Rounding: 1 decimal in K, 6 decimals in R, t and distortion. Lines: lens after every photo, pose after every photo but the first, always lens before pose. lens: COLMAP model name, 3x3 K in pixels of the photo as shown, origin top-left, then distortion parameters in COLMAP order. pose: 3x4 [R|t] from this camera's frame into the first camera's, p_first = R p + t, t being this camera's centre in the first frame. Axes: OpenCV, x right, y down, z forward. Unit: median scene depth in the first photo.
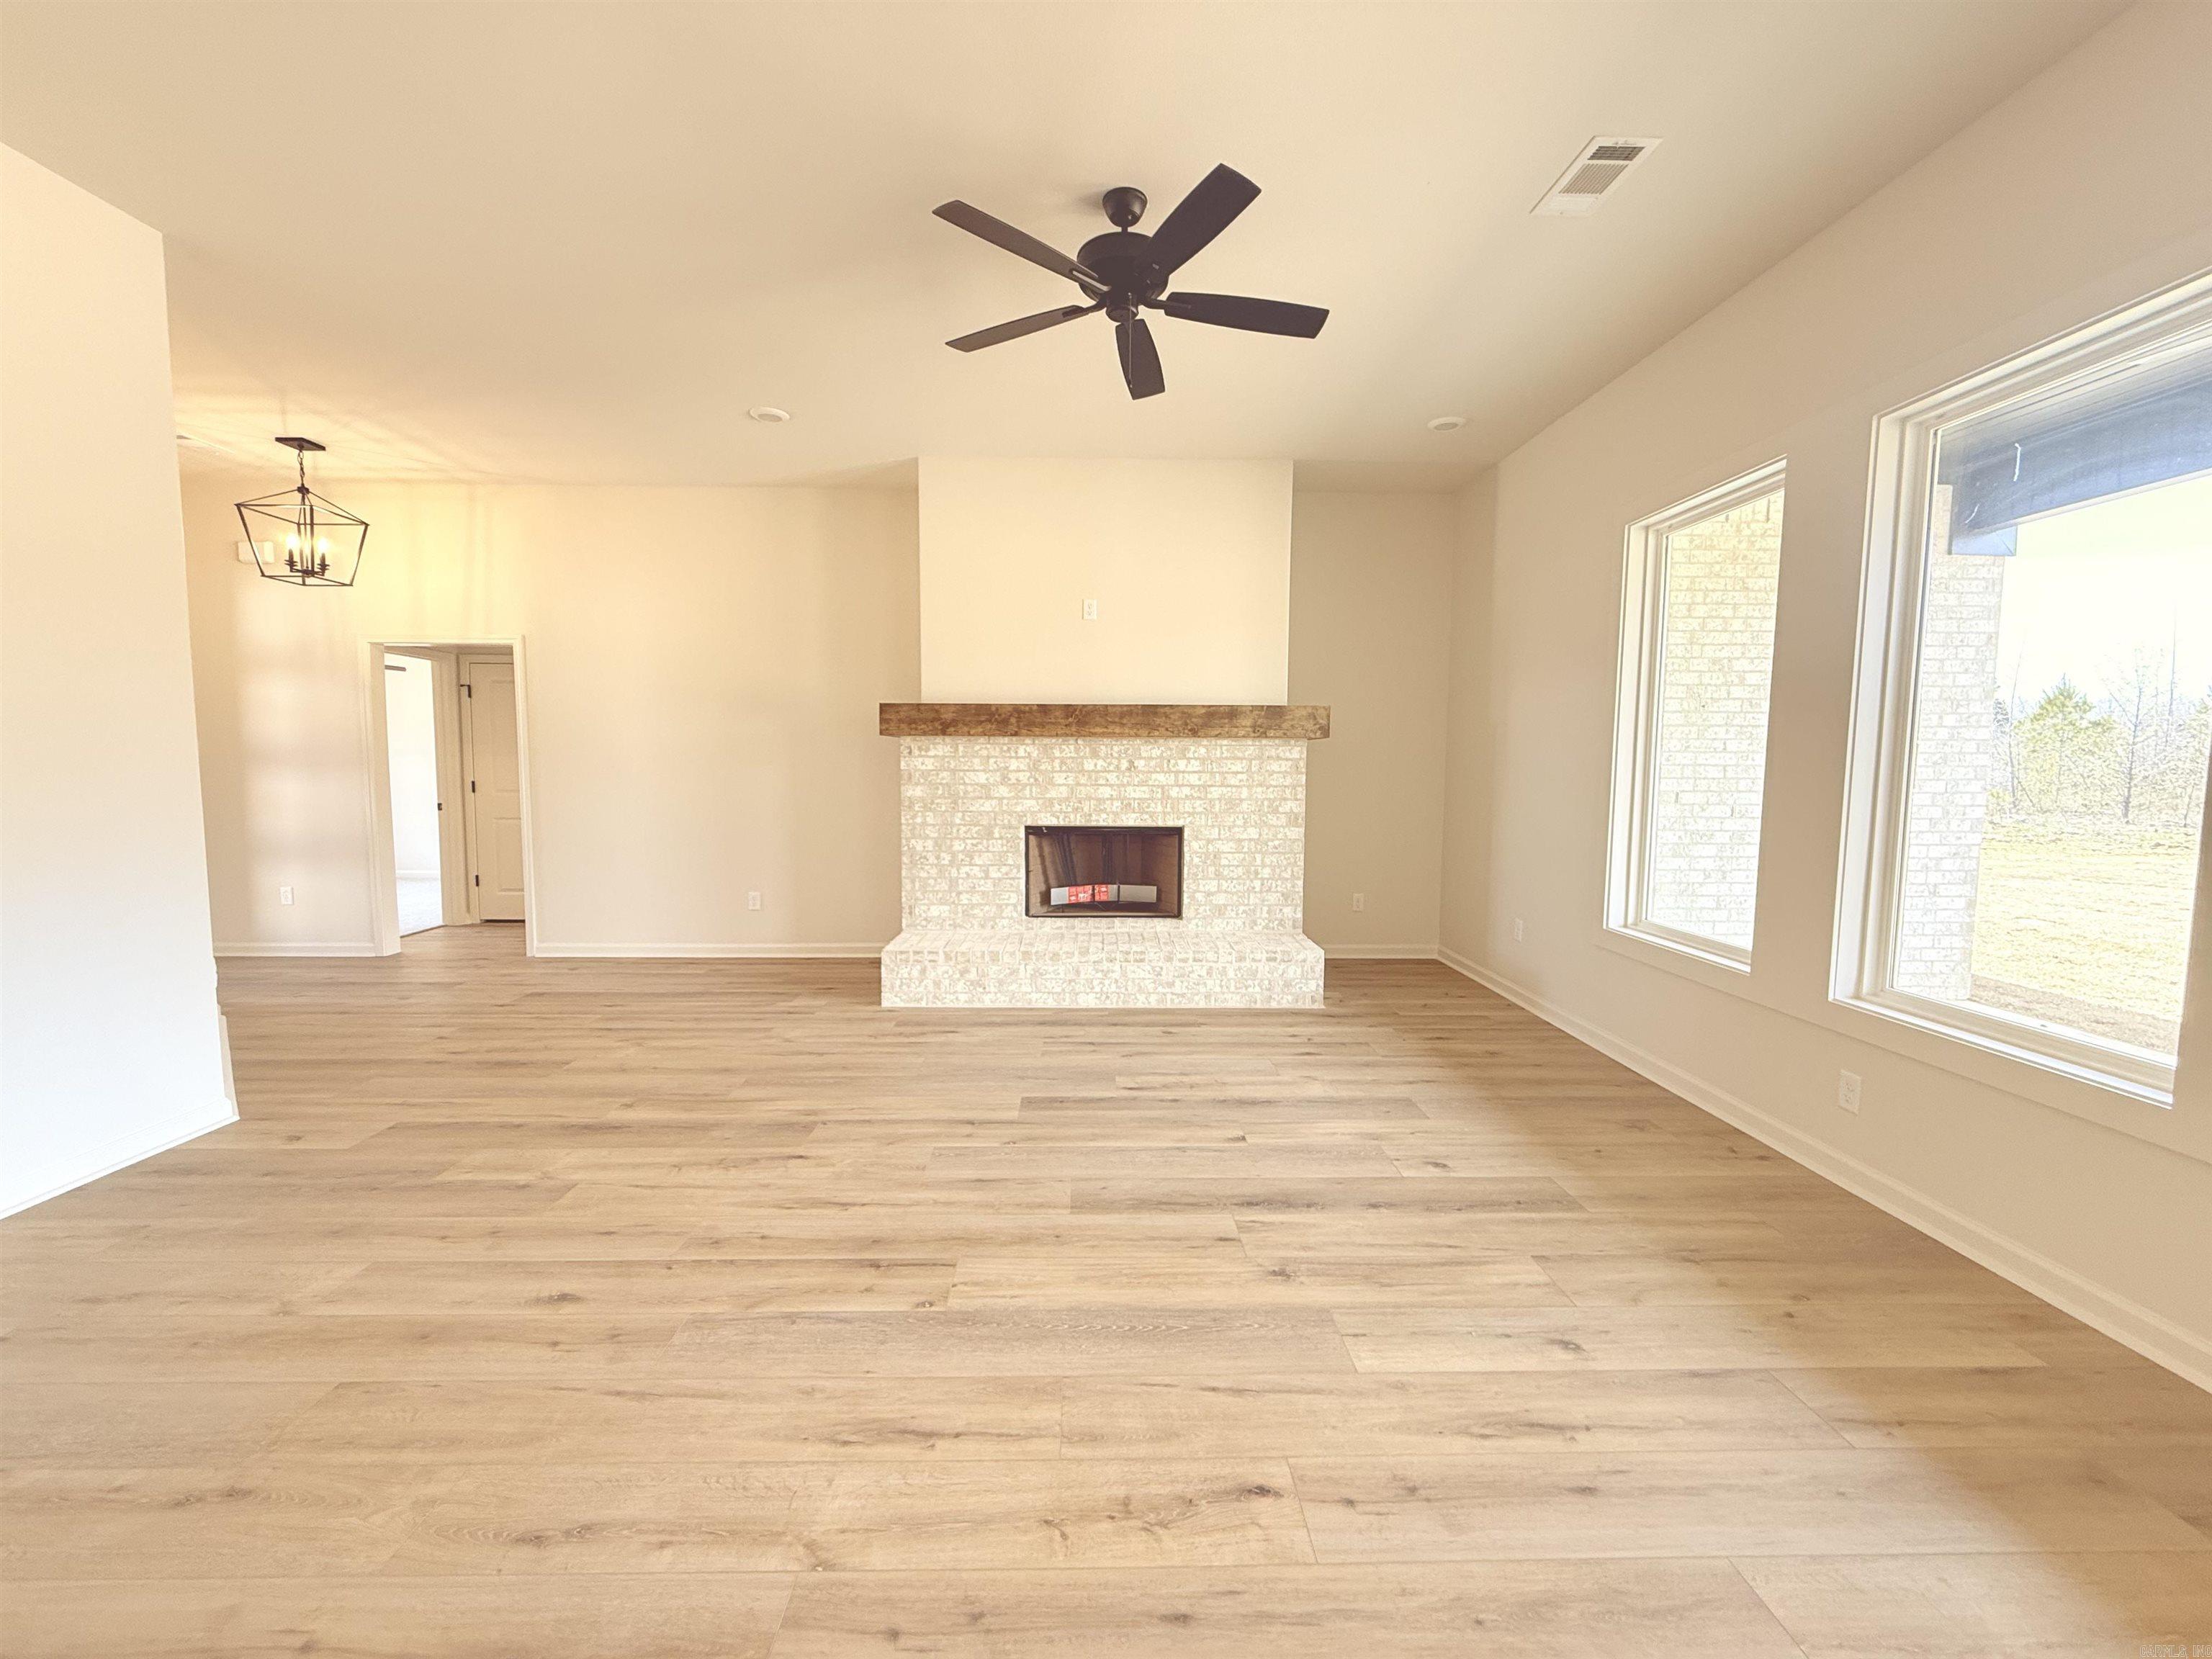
lens RADIAL K [[883.2, 0, 1100.6], [0, 883.2, 830.1], [0, 0, 1]] dist [0.000602, 0.000291]
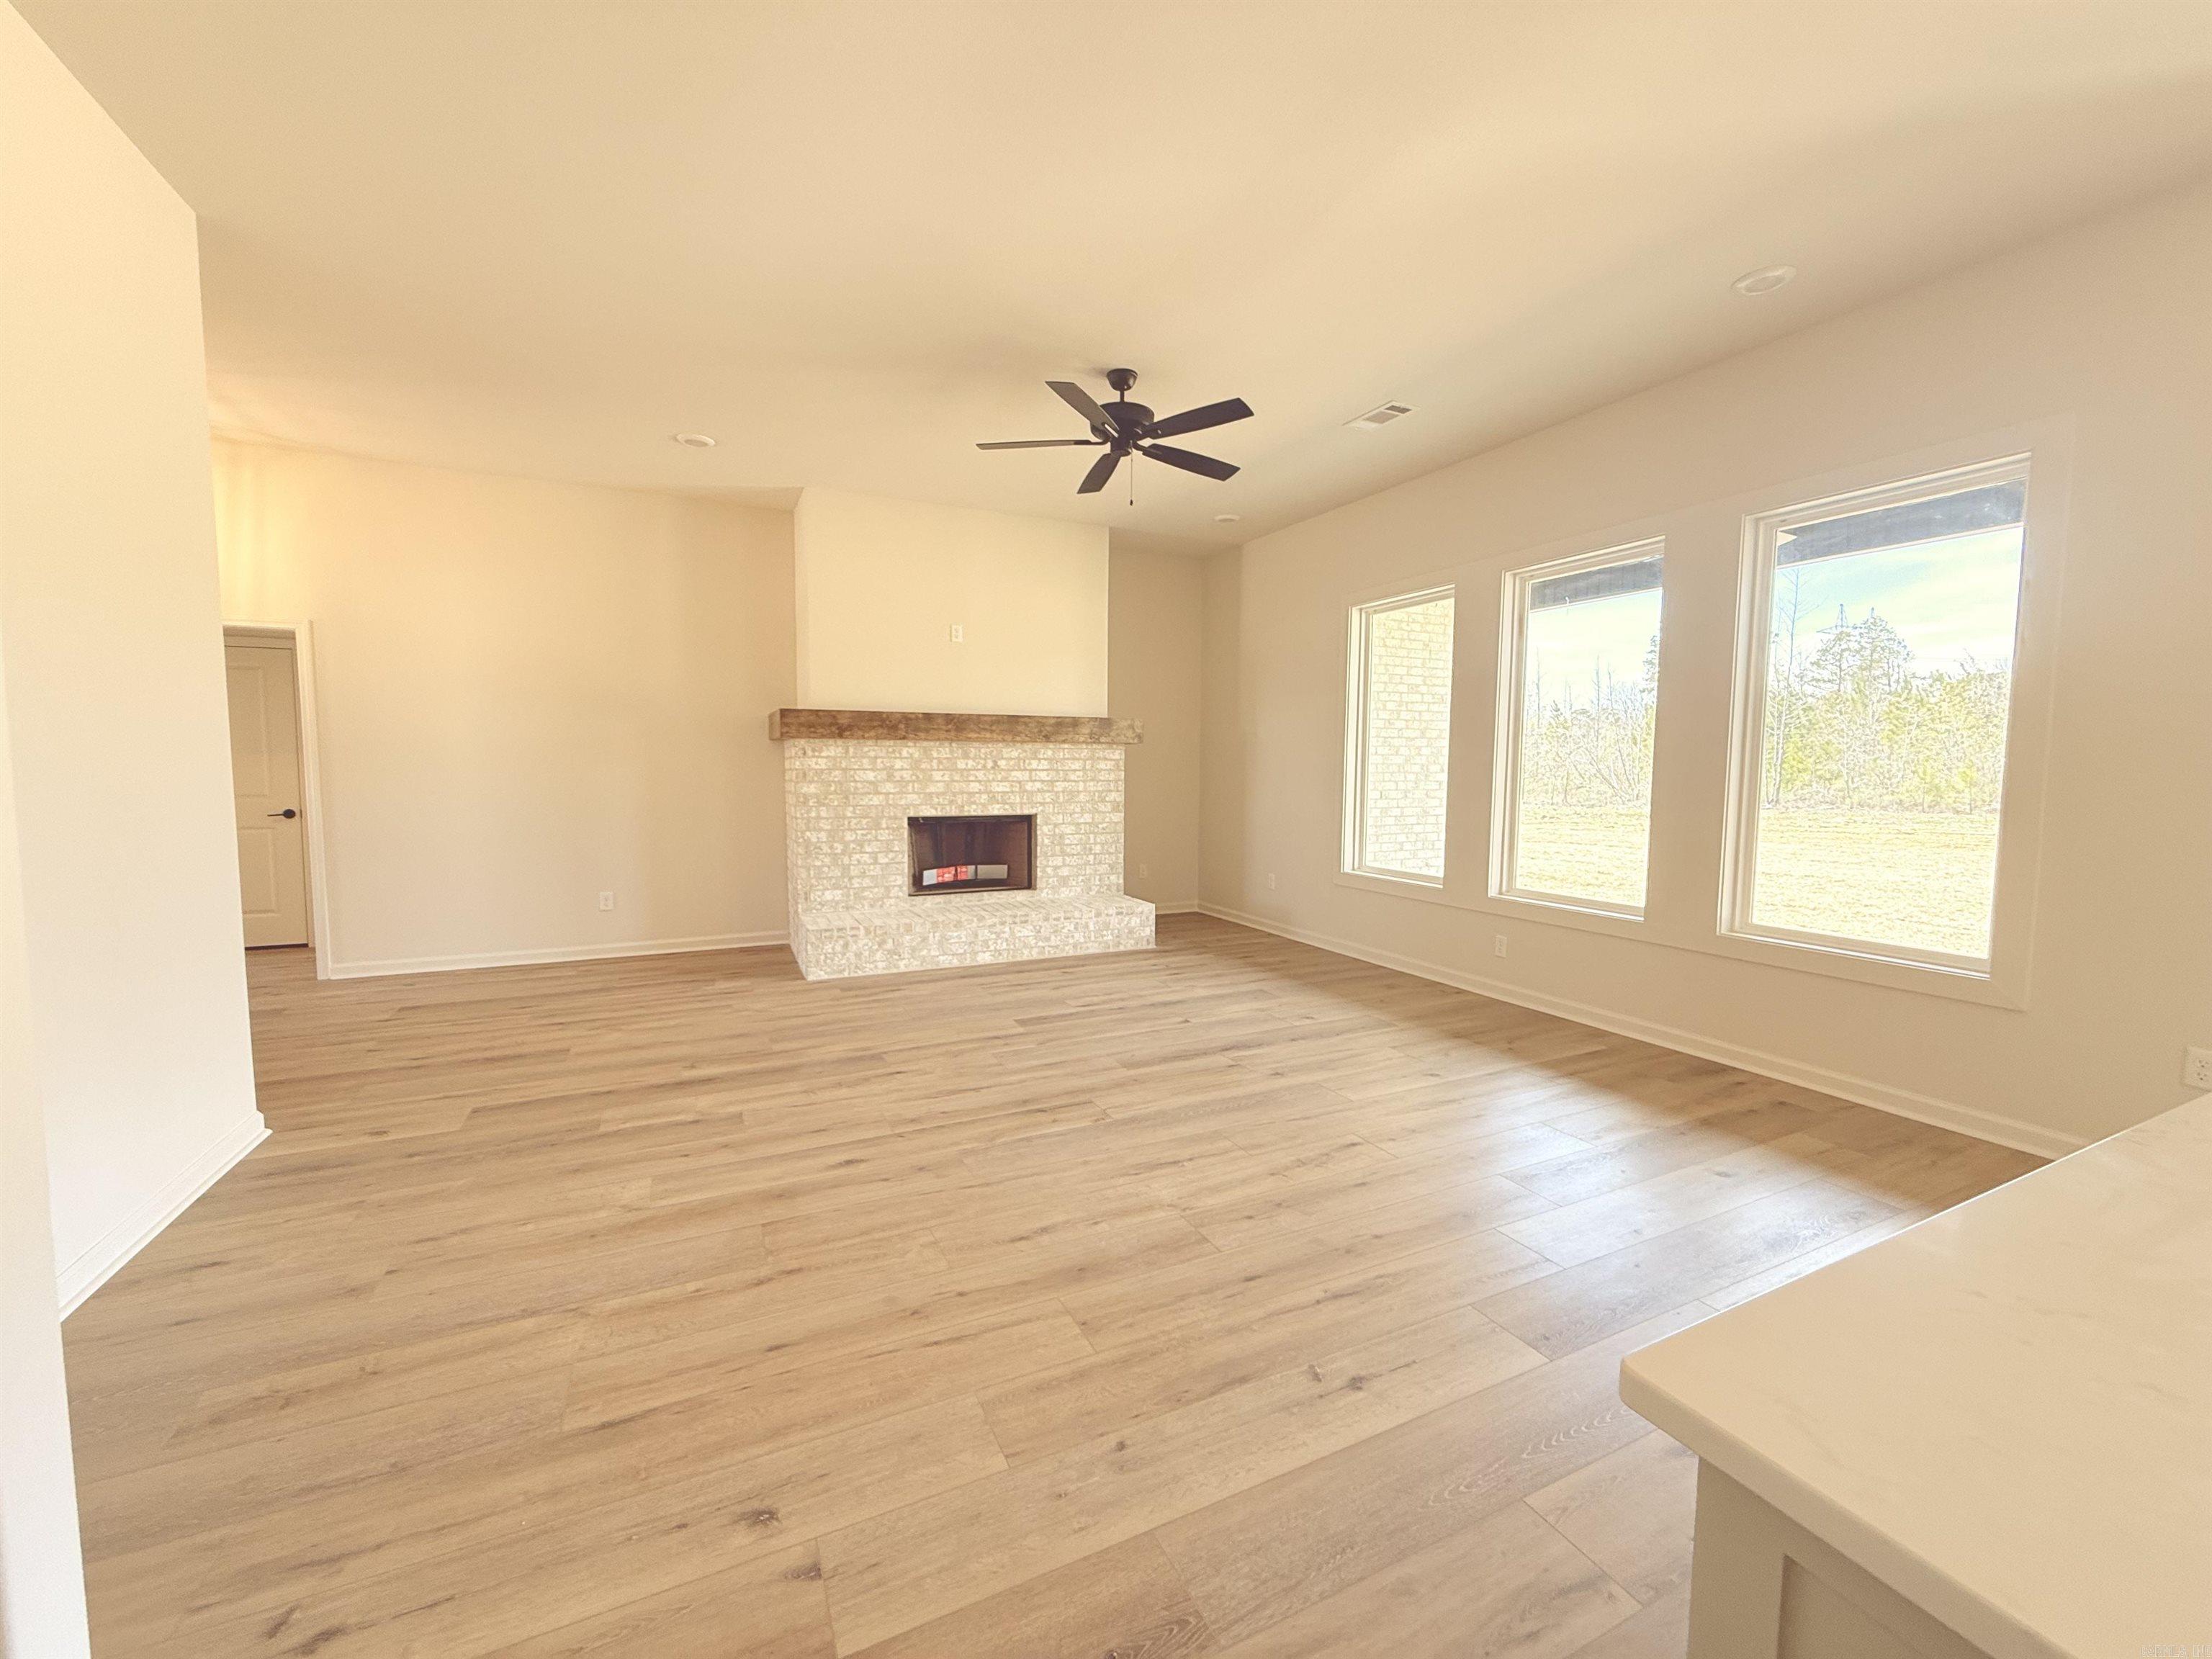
lens RADIAL K [[883.2, 0, 1100.8], [0, 883.2, 831.5], [0, 0, 1]] dist [0.000602, 0.000291]
pose [[0.910480, -0.033135, 0.412223, -0.417917], [0.031919, 0.999442, 0.009837, 0.013623], [-0.412319, 0.004201, 0.911030, -0.200418]]
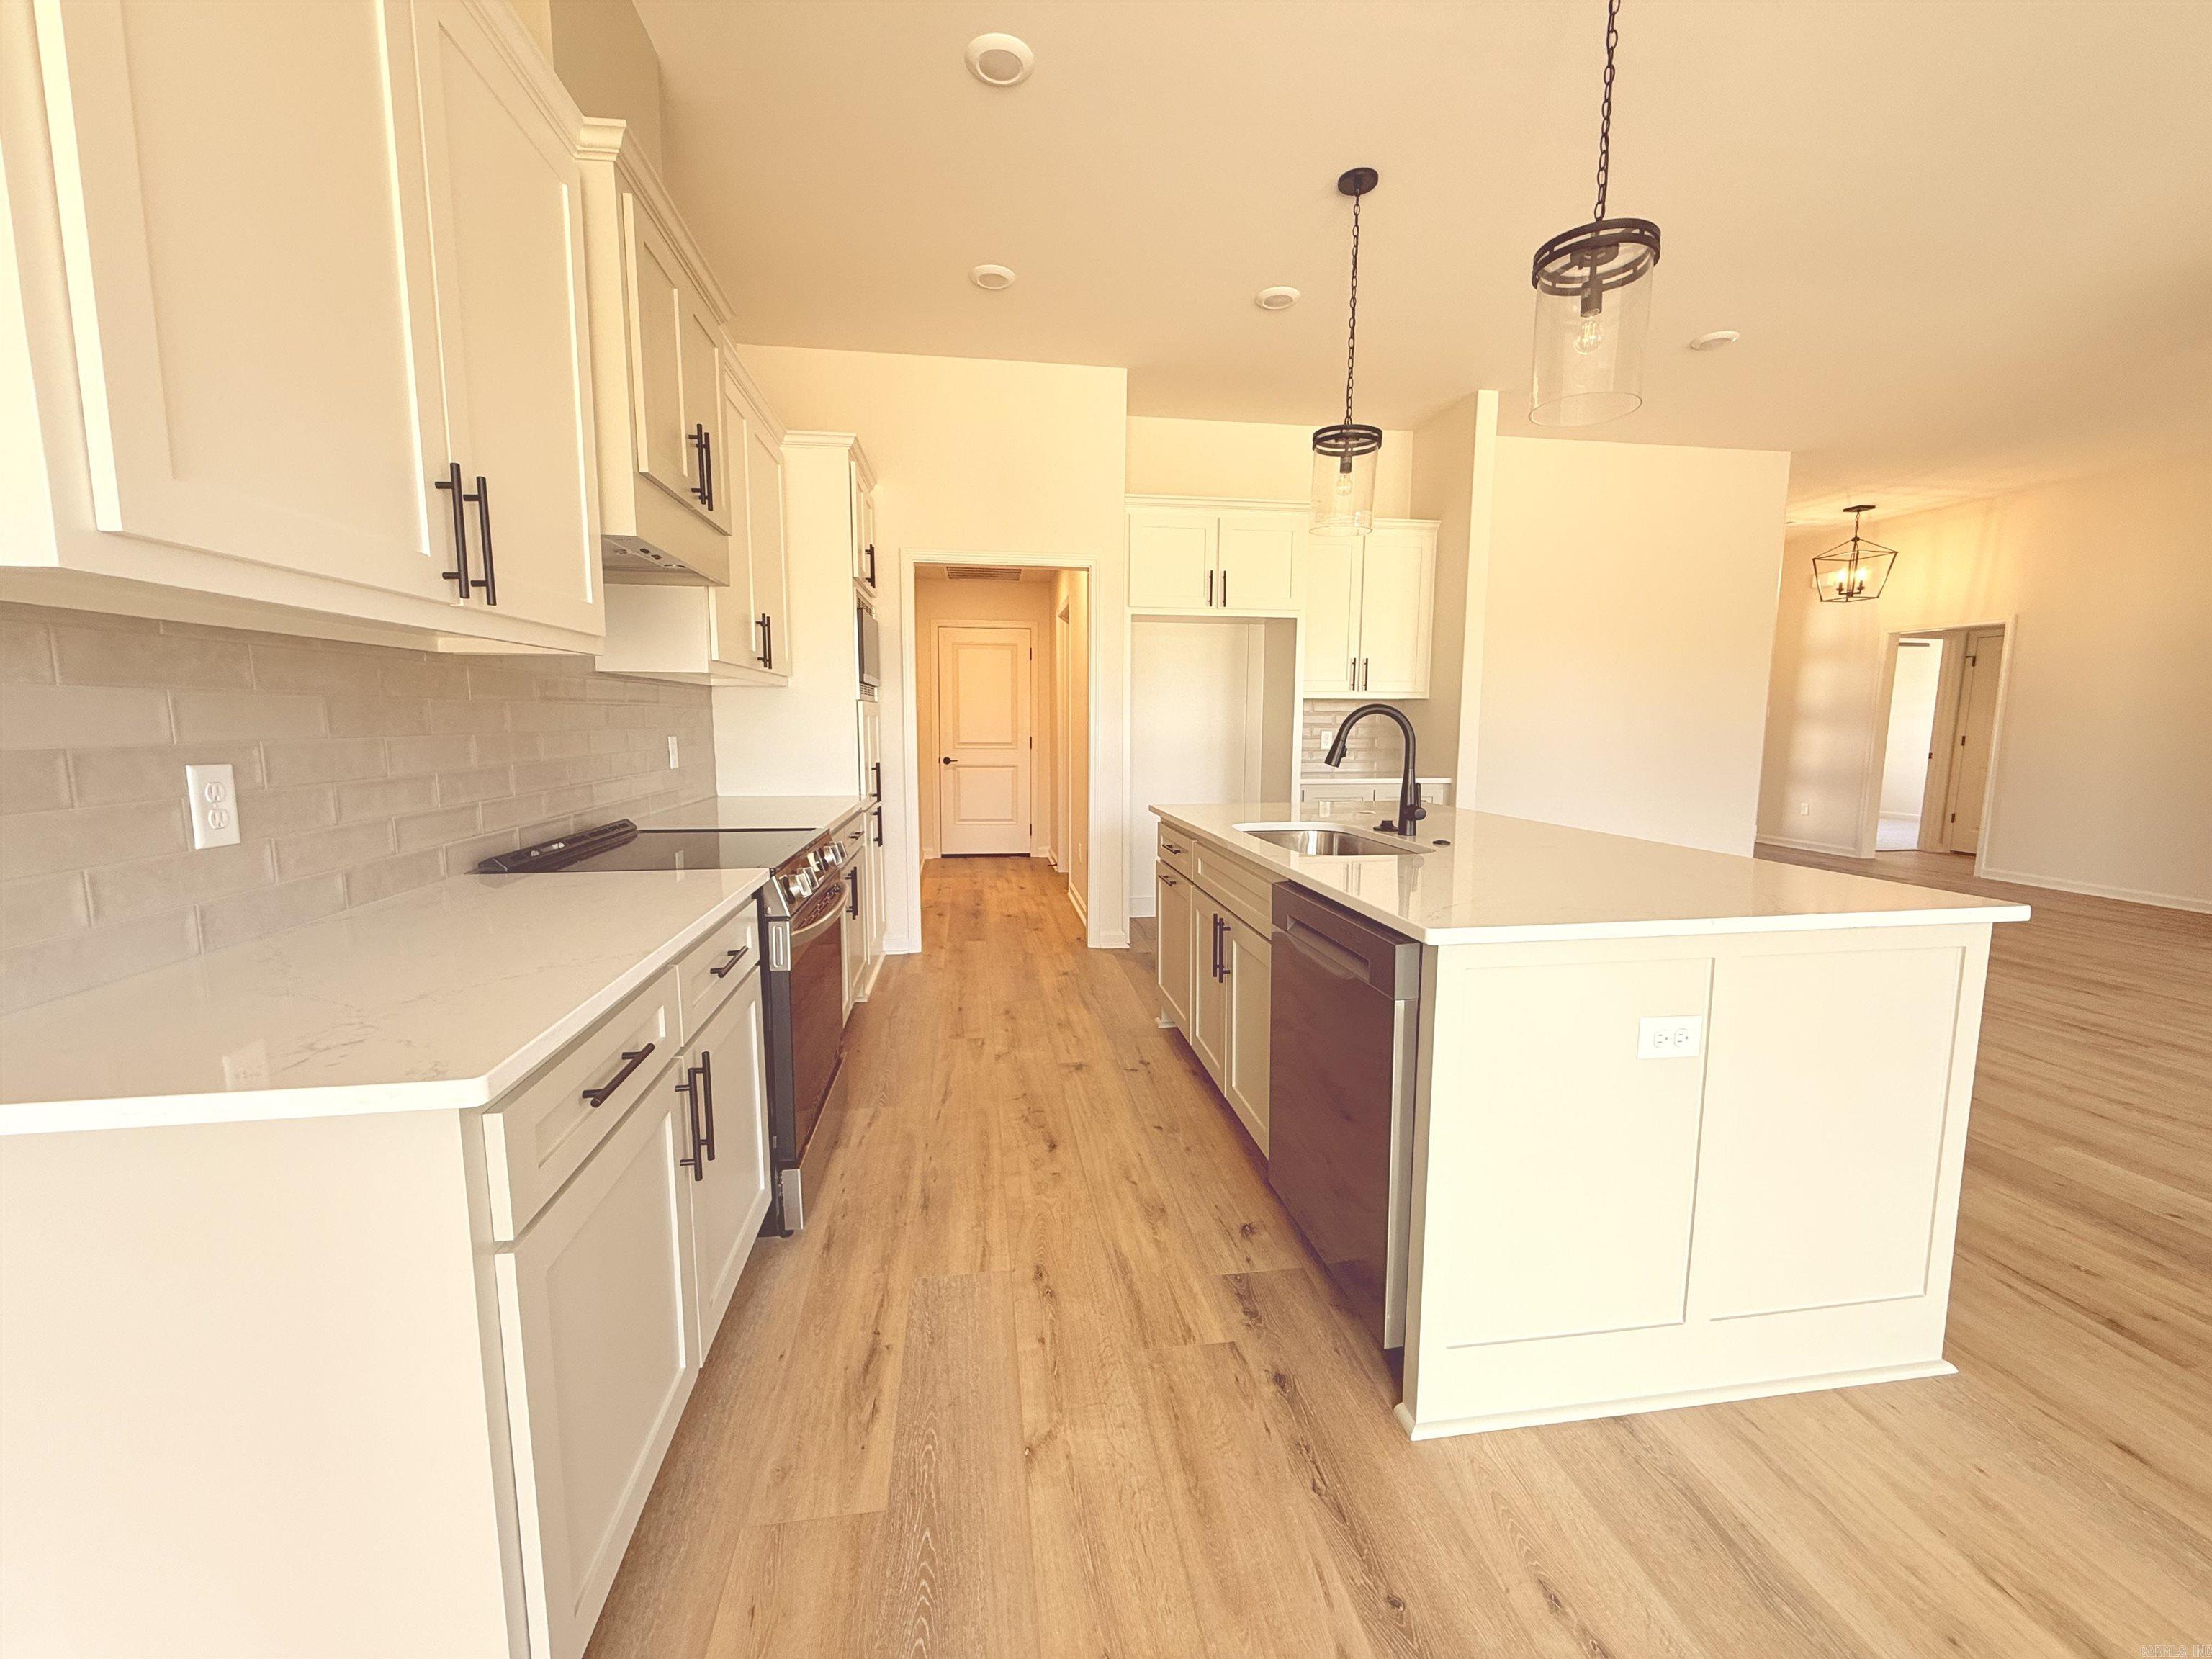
lens RADIAL K [[883.2, 0, 1096.3], [0, 883.2, 829.7], [0, 0, 1]] dist [0.000602, 0.000291]
pose [[0.125494, 0.116349, -0.985248, 0.582501], [-0.079976, 0.991054, 0.106848, 0.062053], [0.988866, 0.065387, 0.133676, -0.550129]]
